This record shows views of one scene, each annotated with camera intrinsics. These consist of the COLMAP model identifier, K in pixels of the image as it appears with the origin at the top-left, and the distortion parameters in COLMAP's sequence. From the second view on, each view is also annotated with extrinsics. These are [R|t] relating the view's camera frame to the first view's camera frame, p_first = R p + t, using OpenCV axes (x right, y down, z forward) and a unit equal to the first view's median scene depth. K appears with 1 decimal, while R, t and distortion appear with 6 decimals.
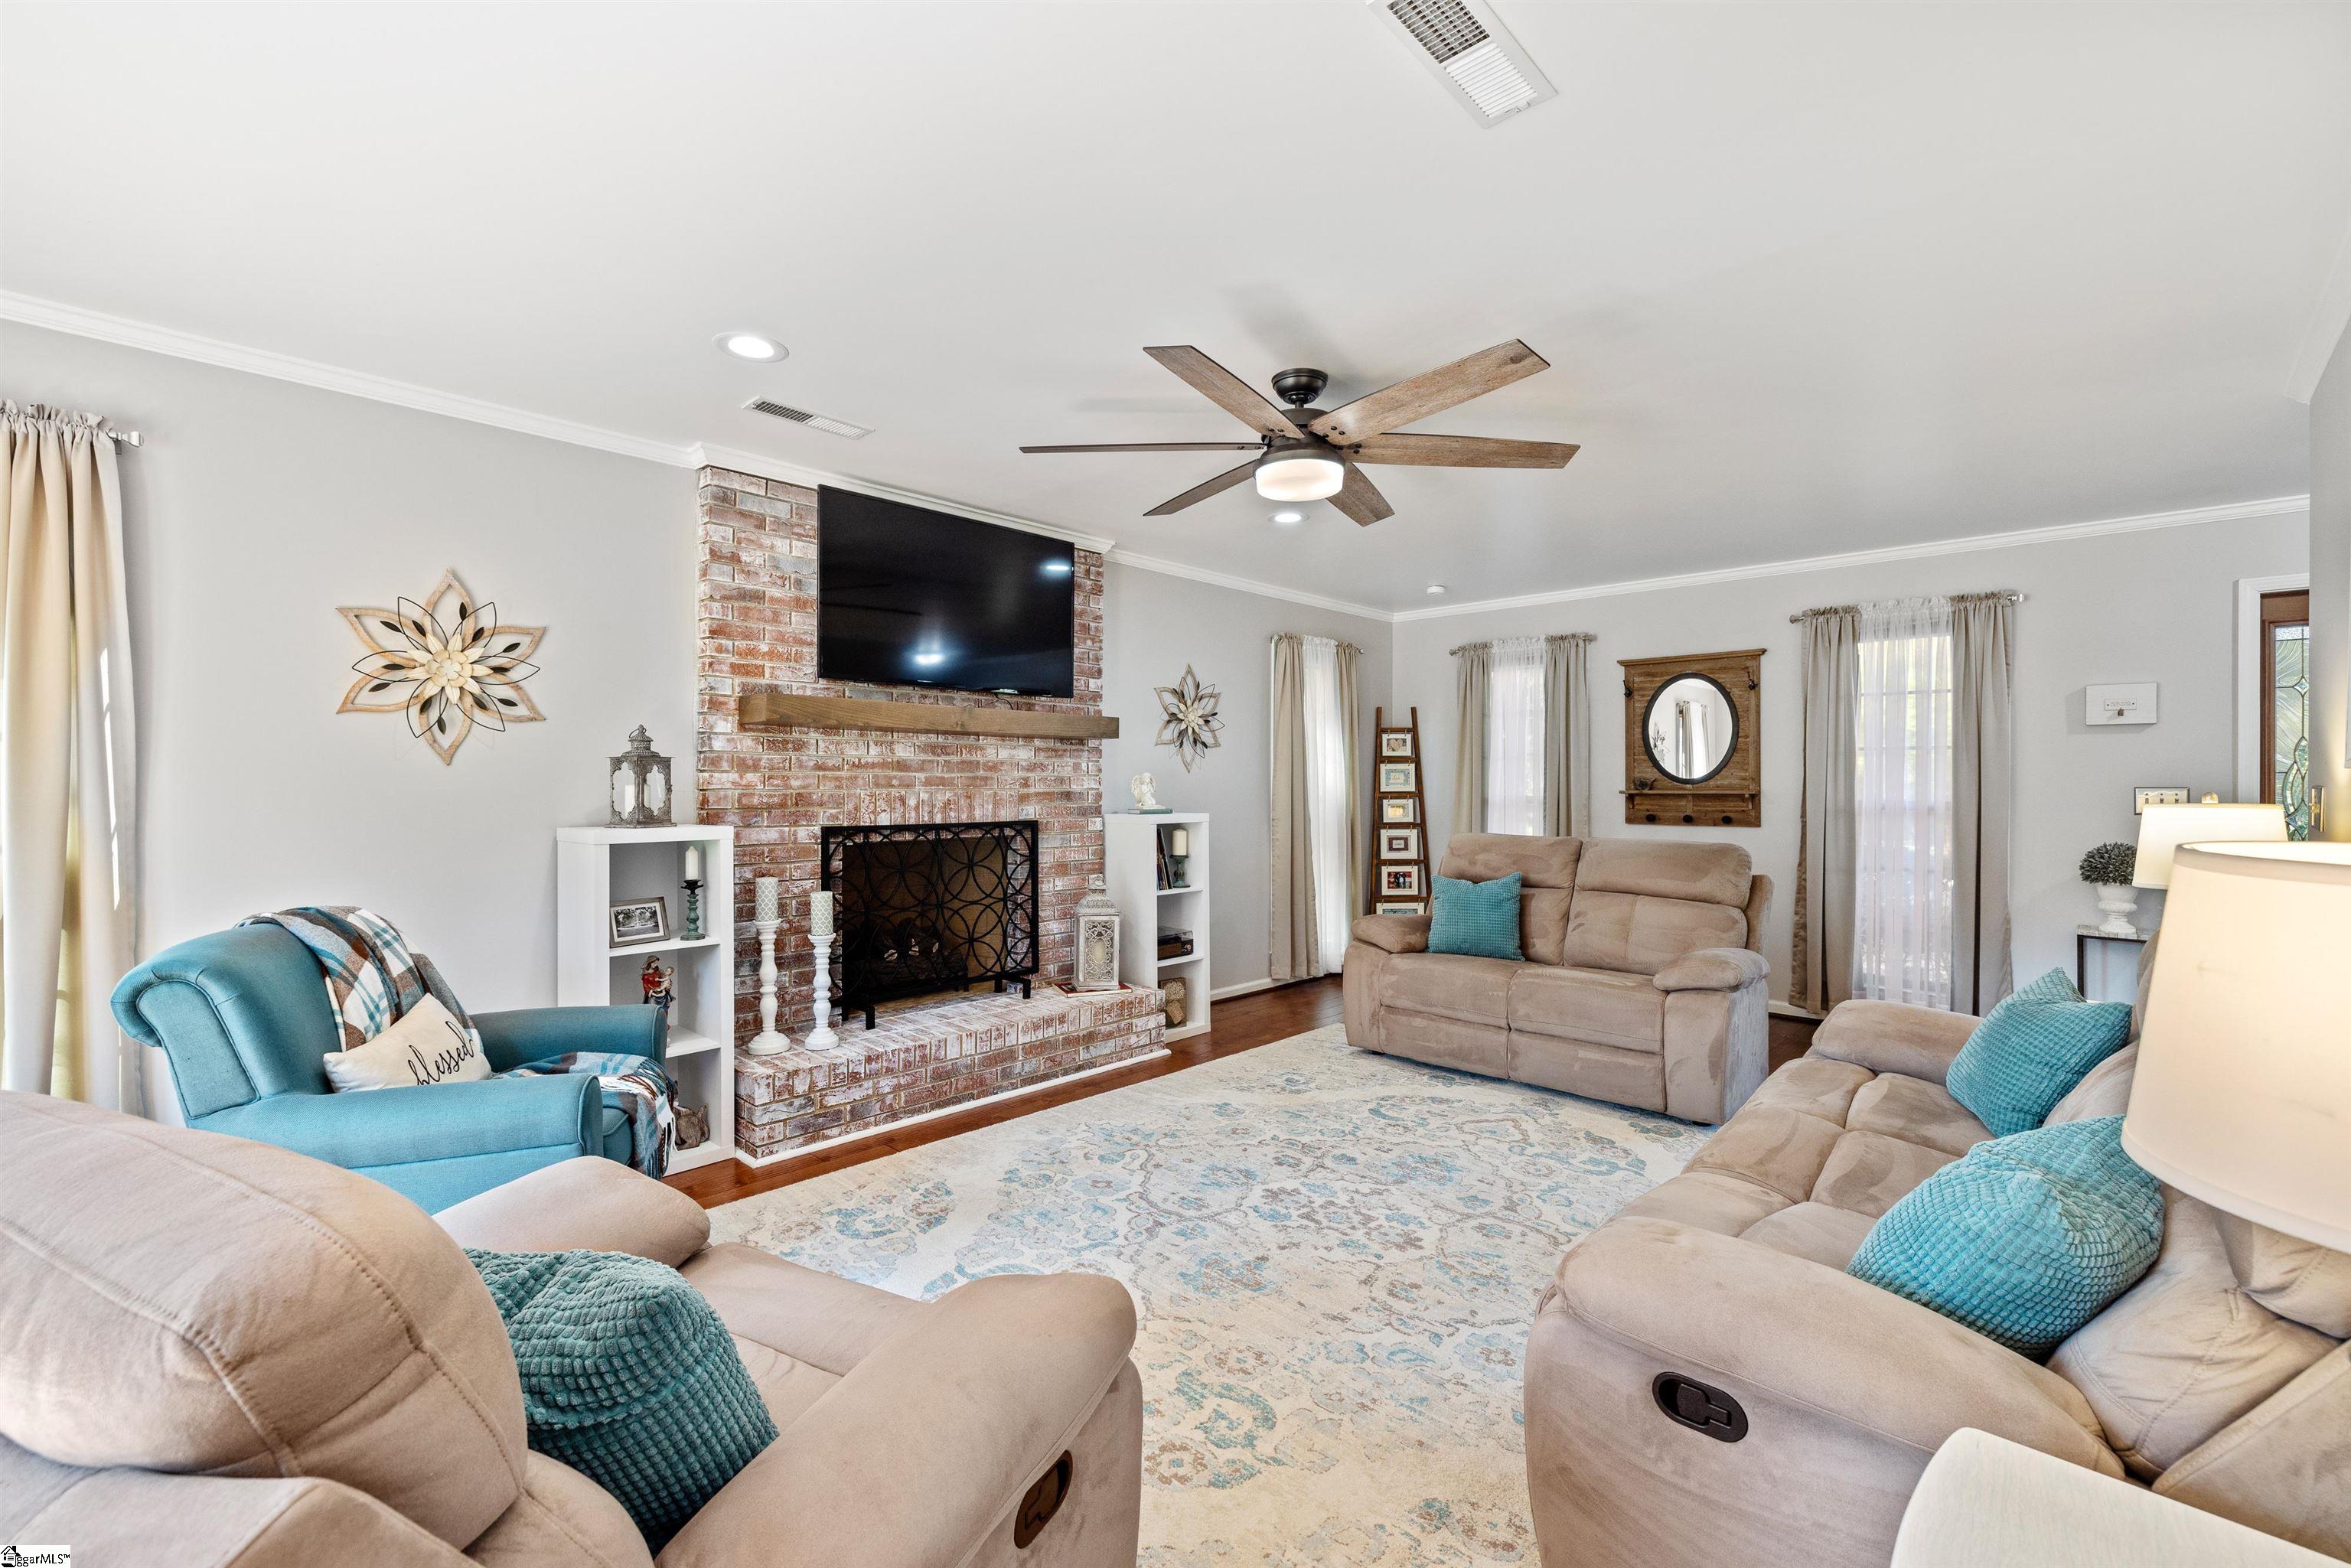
lens RADIAL K [[999.8, 0, 1177.1], [0, 999.8, 785.2], [0, 0, 1]] dist [-0.000319, -0.000234]
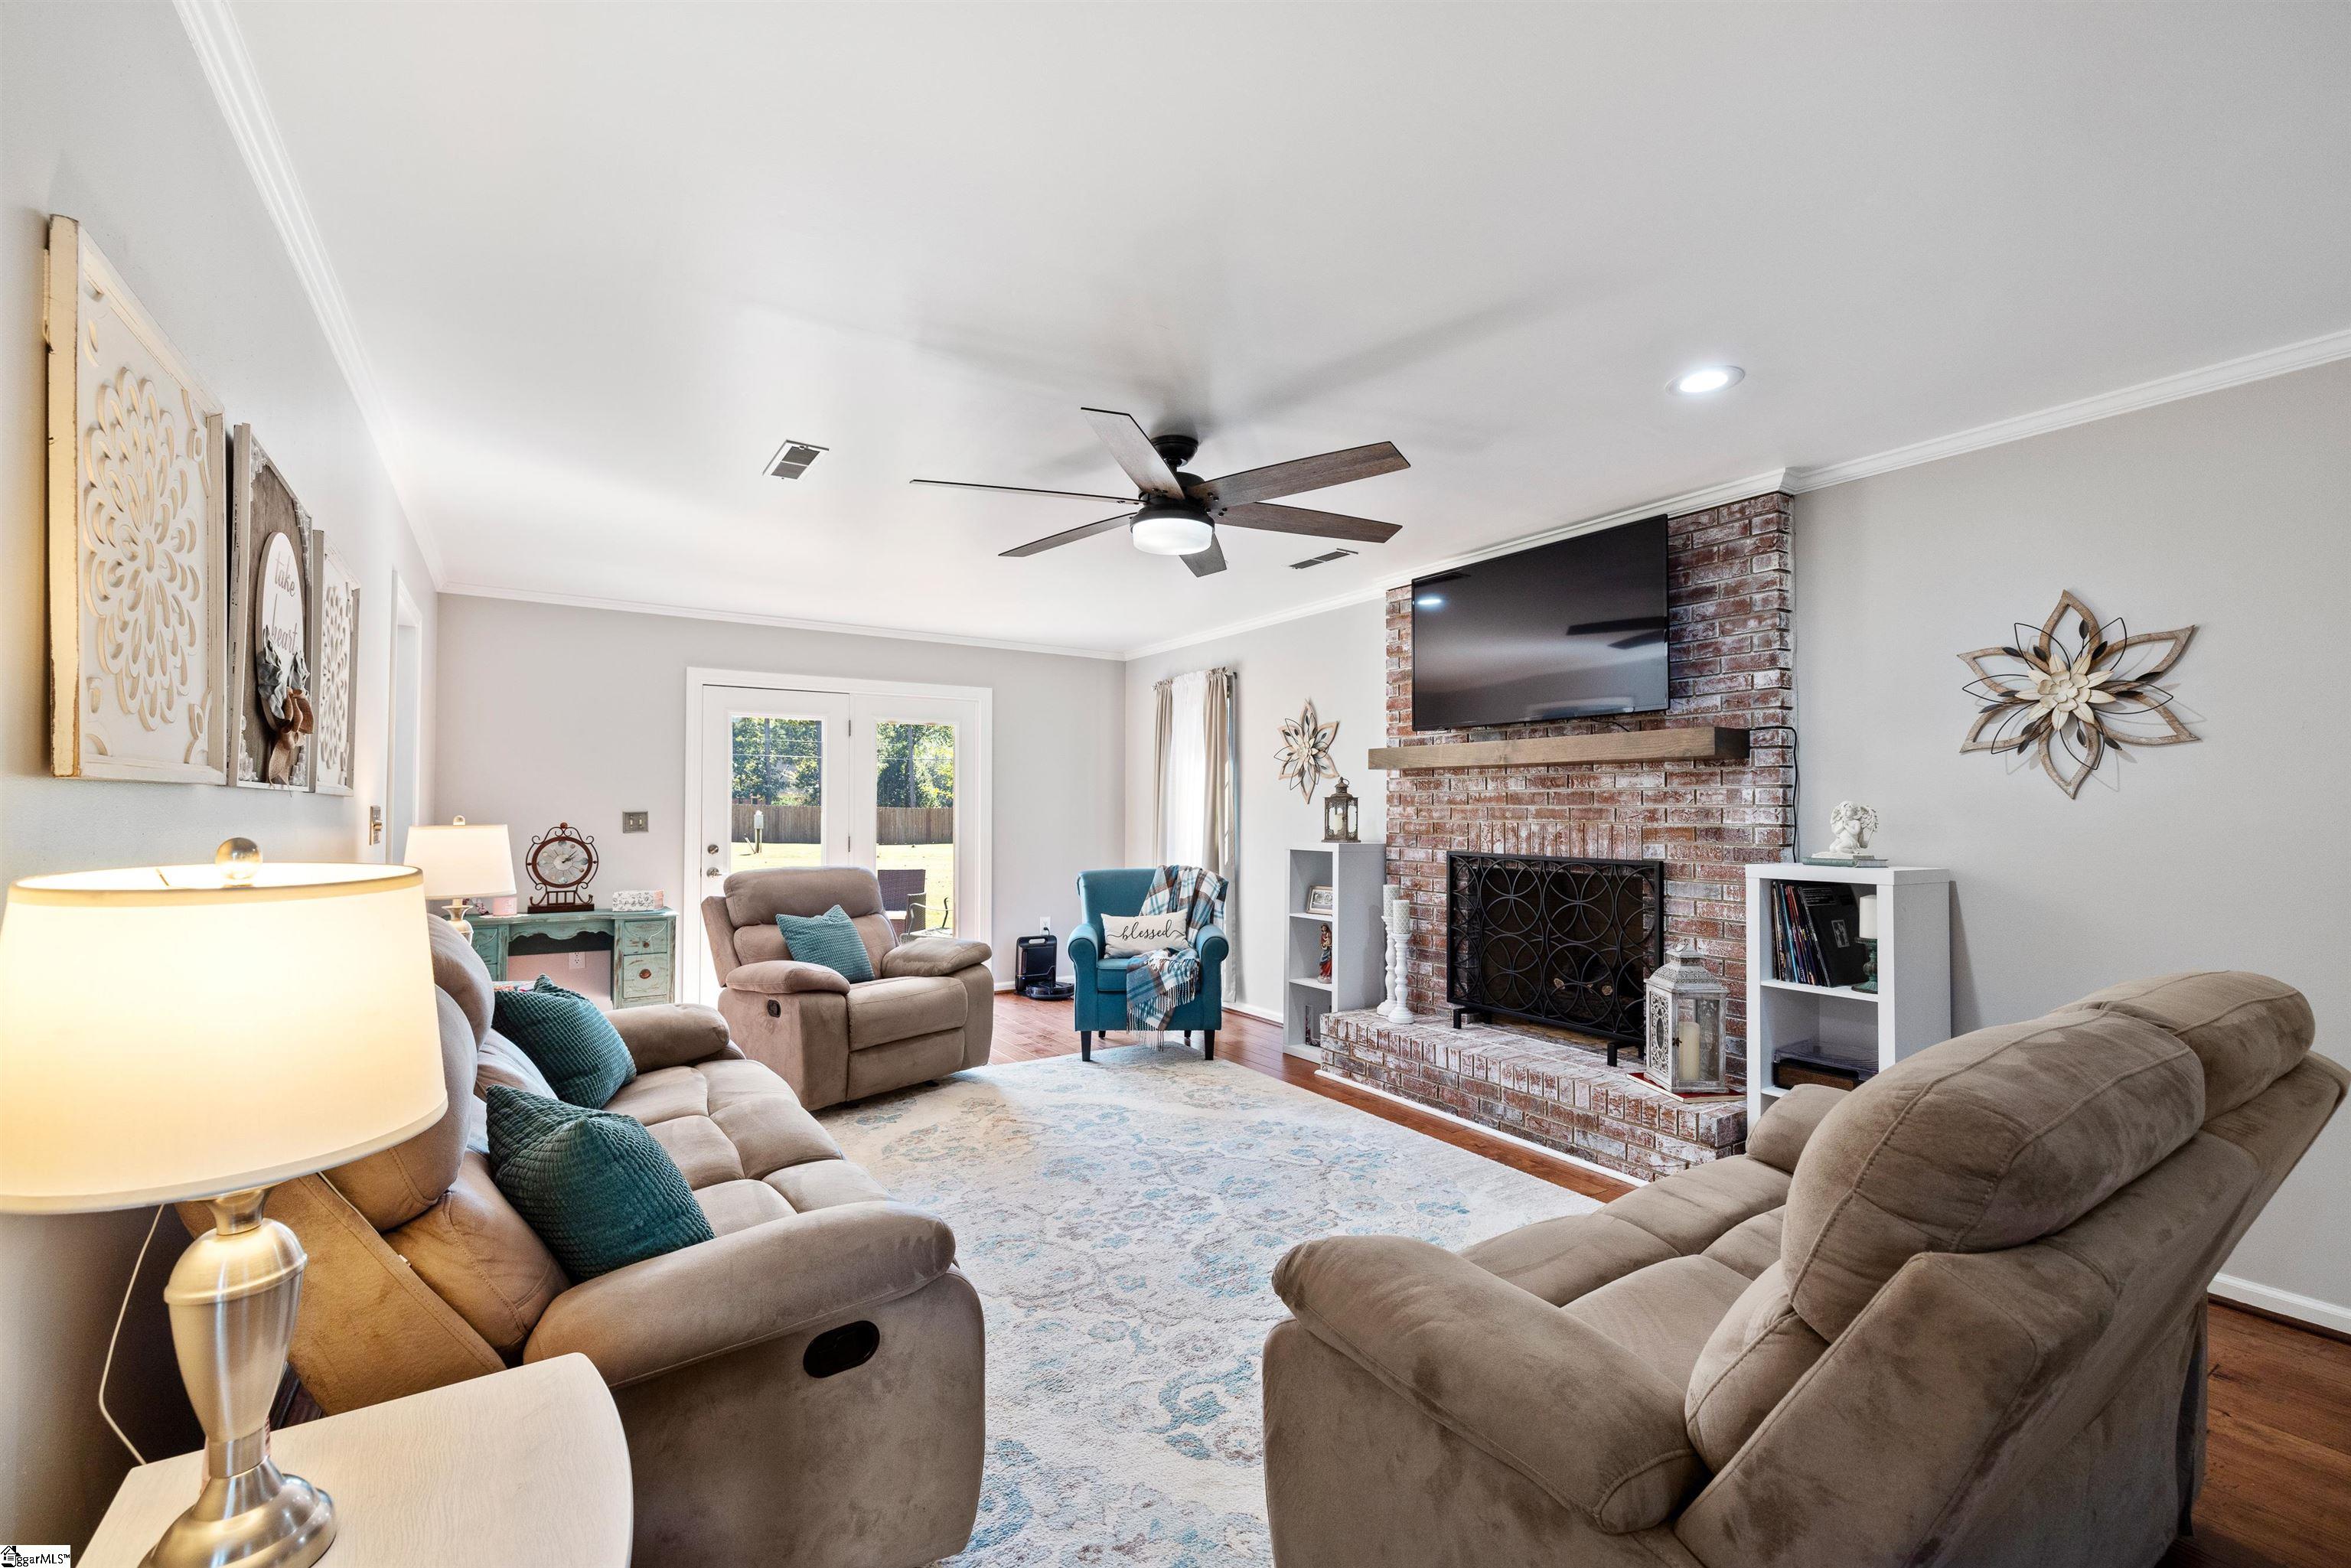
lens RADIAL K [[999.8, 0, 1177.0], [0, 999.8, 797.0], [0, 0, 1]] dist [-0.000319, -0.000234]
pose [[-0.239397, -0.014531, -0.970813, 0.845229], [-0.006460, 0.999890, -0.013373, -0.005157], [0.970900, 0.003070, -0.239465, 0.909181]]
